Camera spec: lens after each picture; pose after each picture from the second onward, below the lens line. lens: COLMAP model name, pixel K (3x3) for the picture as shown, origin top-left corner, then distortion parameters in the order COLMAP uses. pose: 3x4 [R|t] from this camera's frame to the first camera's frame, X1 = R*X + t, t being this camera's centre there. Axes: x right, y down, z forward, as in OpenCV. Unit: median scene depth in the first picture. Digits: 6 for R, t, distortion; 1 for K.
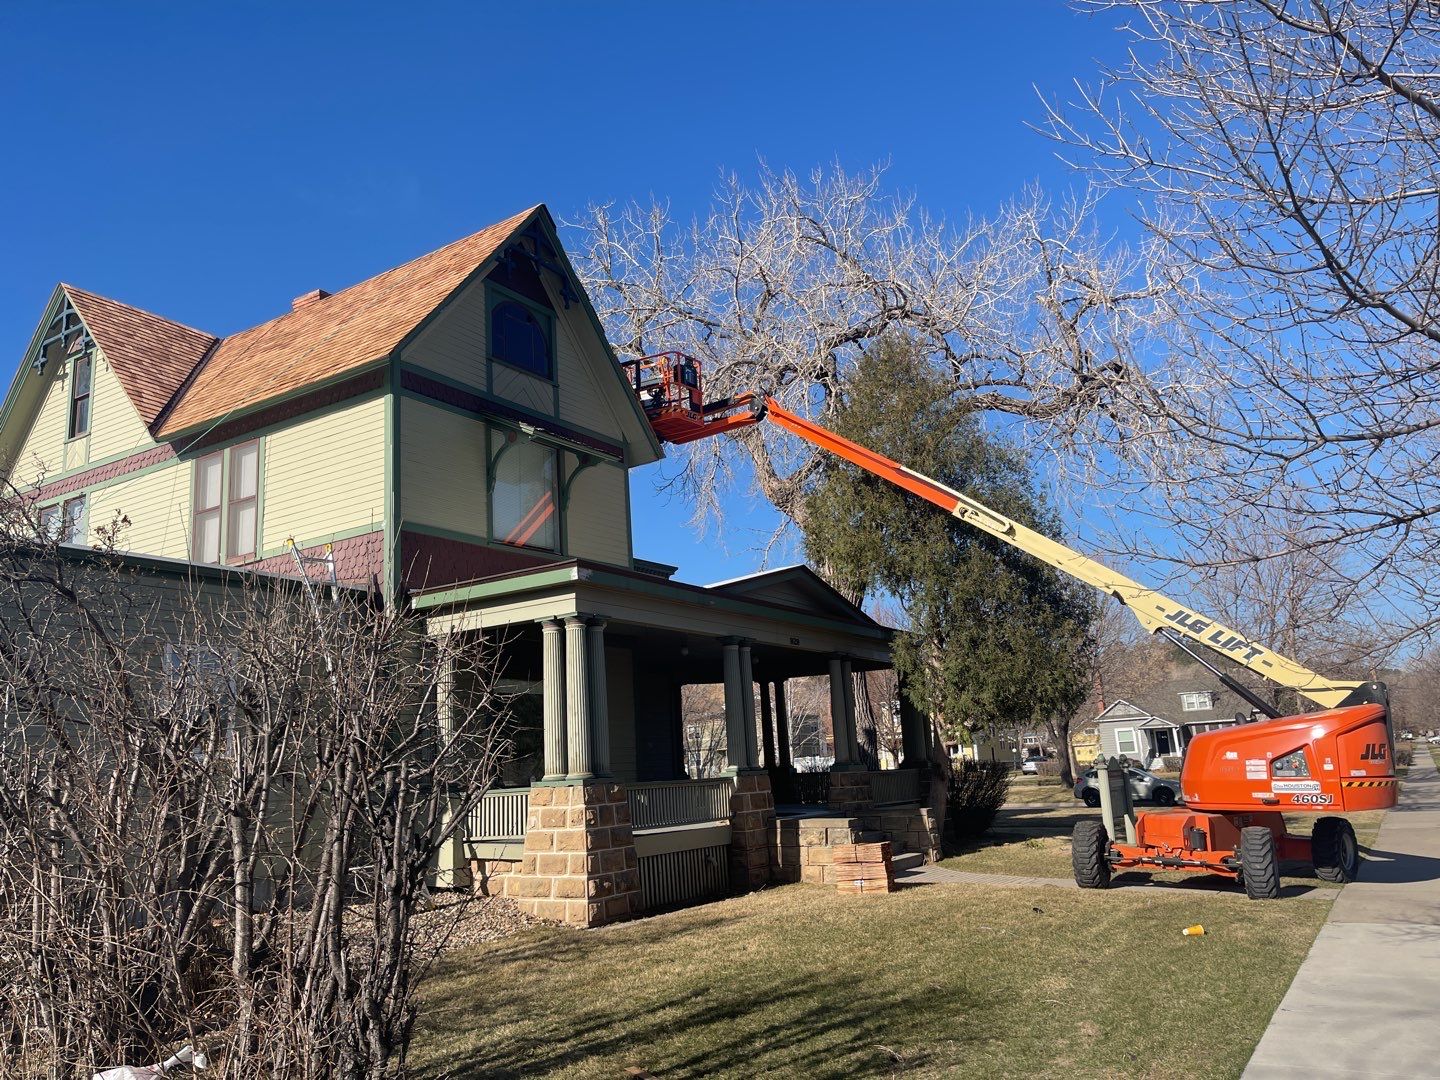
lens RADIAL K [[1118.0, 0, 720.0], [0, 1118.0, 540.0], [0, 0, 1]] dist [0.052849, -0.044769]
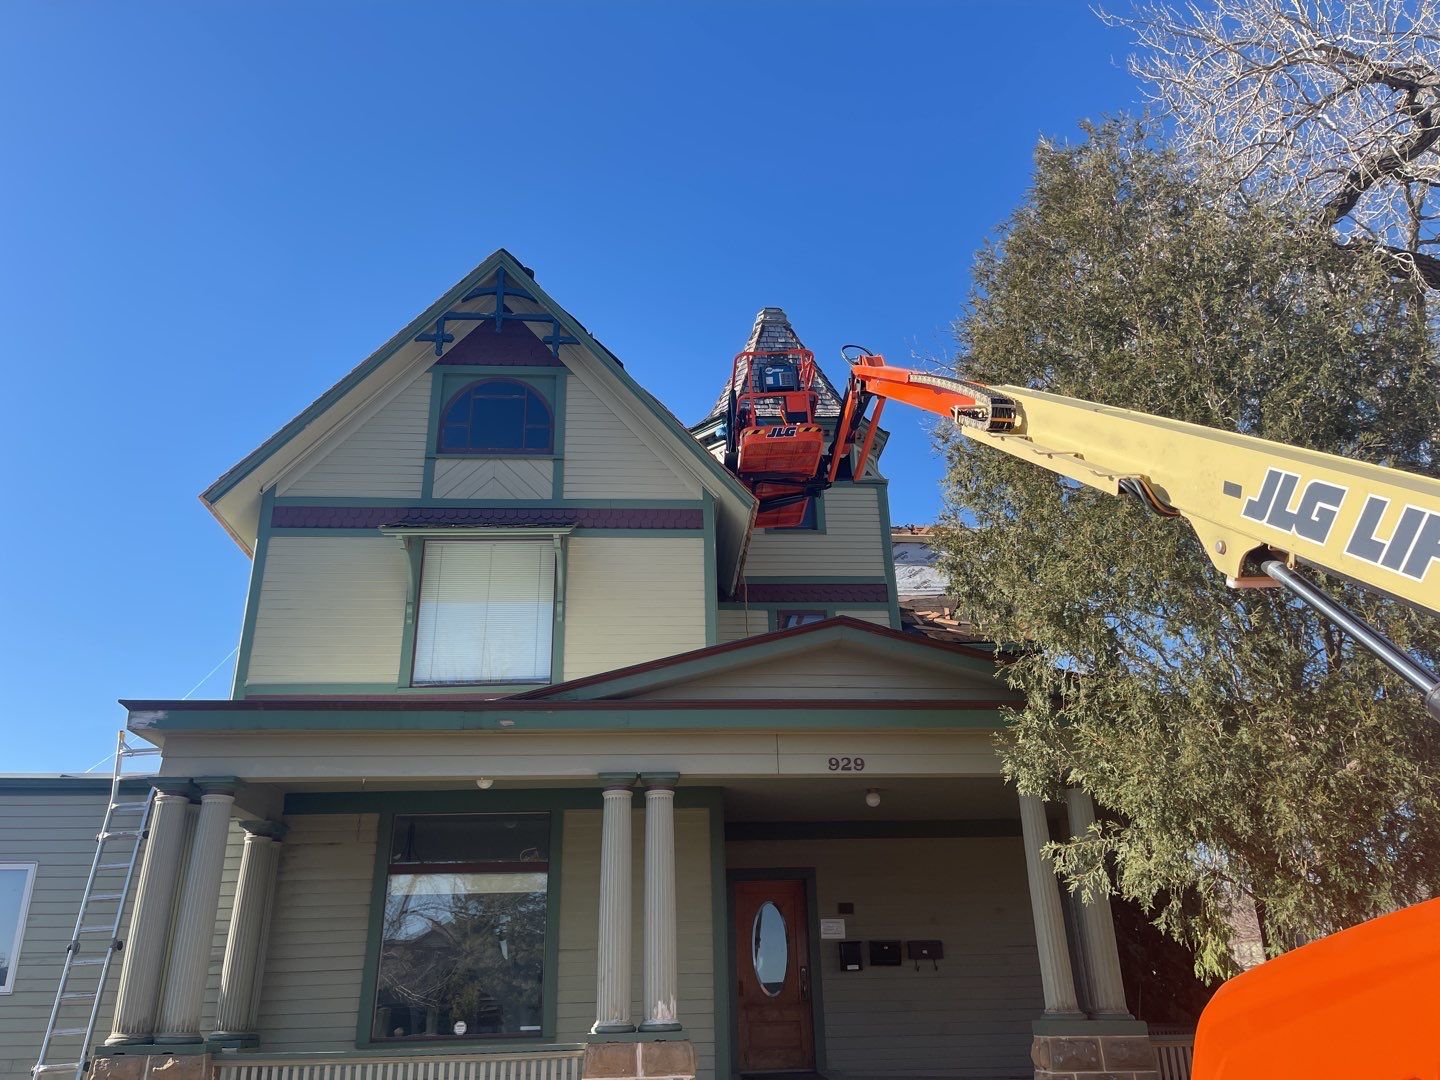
lens RADIAL K [[1118.0, 0, 720.0], [0, 1118.0, 540.0], [0, 0, 1]] dist [0.052849, -0.044769]
pose [[0.620957, -0.283134, -0.730922, 0.480424], [0.164042, 0.958775, -0.232035, 0.110458], [0.766487, 0.024182, 0.641804, 0.663222]]
